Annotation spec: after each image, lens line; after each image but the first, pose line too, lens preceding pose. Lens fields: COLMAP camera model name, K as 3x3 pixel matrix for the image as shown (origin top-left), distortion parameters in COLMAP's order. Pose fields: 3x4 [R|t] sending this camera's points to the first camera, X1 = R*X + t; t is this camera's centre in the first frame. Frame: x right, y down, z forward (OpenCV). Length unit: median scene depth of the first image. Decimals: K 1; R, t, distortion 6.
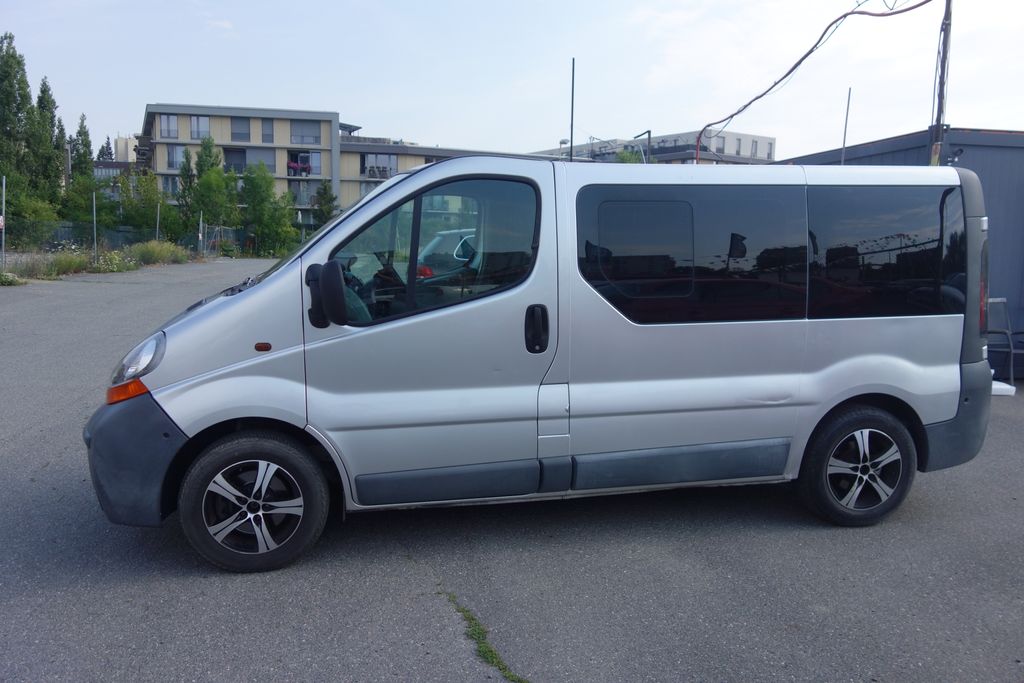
lens RADIAL K [[815.2, 0, 509.0], [0, 815.2, 338.7], [0, 0, 1]] dist [0.005846, 0.002104]
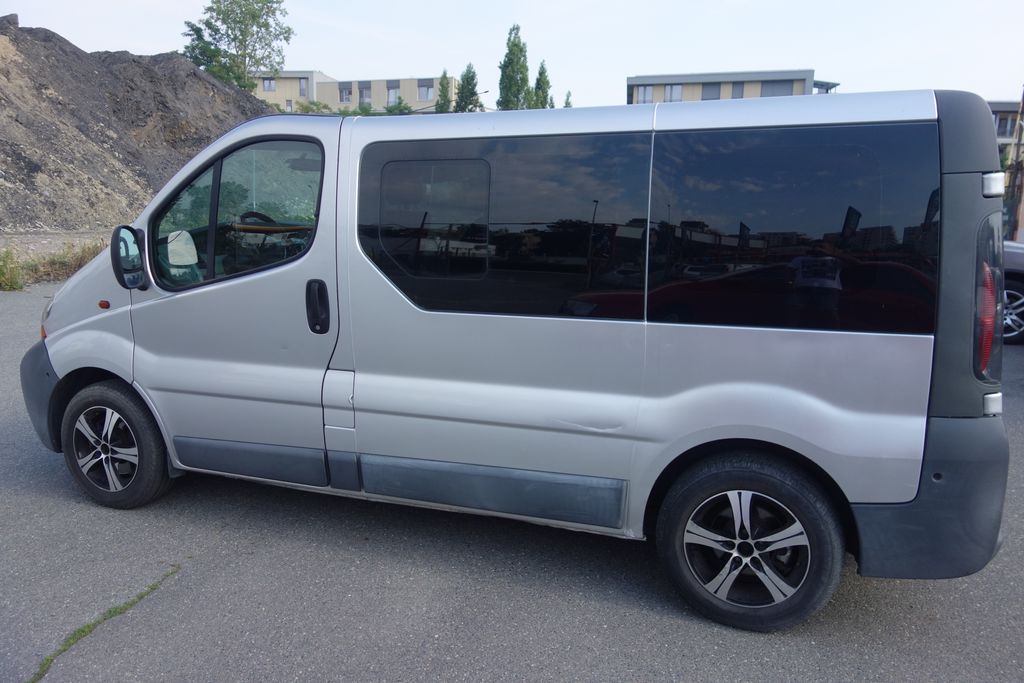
lens RADIAL K [[815.2, 0, 509.0], [0, 815.2, 338.7], [0, 0, 1]] dist [0.005846, 0.002104]
pose [[0.834010, 0.093993, -0.543685, 0.646471], [-0.071726, 0.995491, 0.062075, -0.044226], [0.547068, -0.012775, 0.836991, 0.334157]]
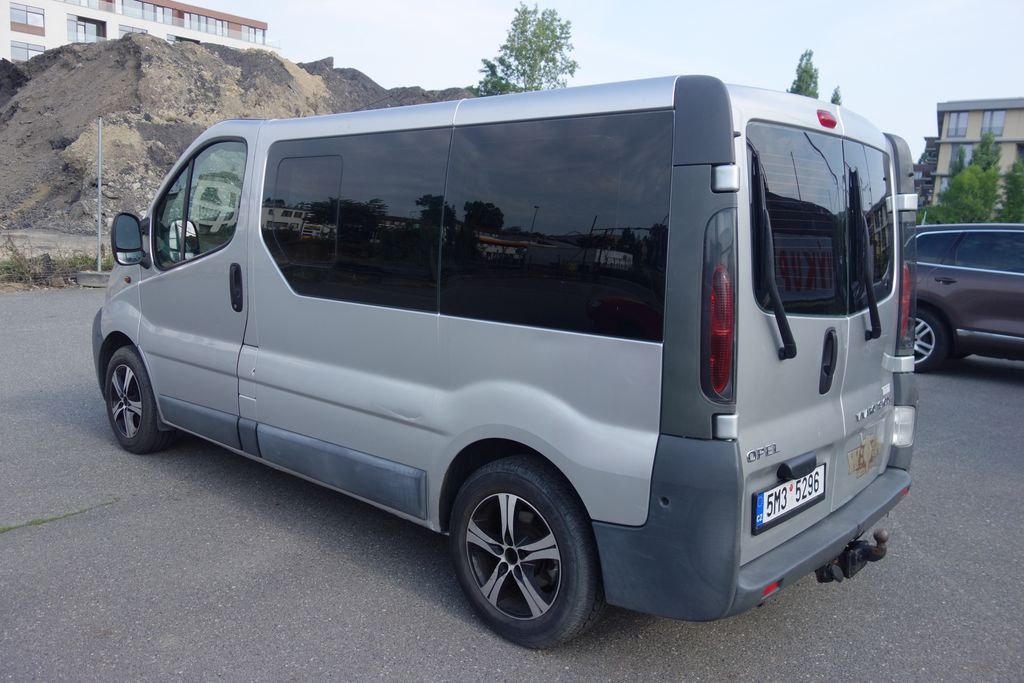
lens RADIAL K [[815.2, 0, 509.0], [0, 815.2, 338.7], [0, 0, 1]] dist [0.005846, 0.002104]
pose [[0.593973, 0.134023, -0.793243, 0.963902], [-0.138871, 0.988305, 0.062995, -0.055273], [0.792408, 0.072741, 0.605638, 0.607778]]
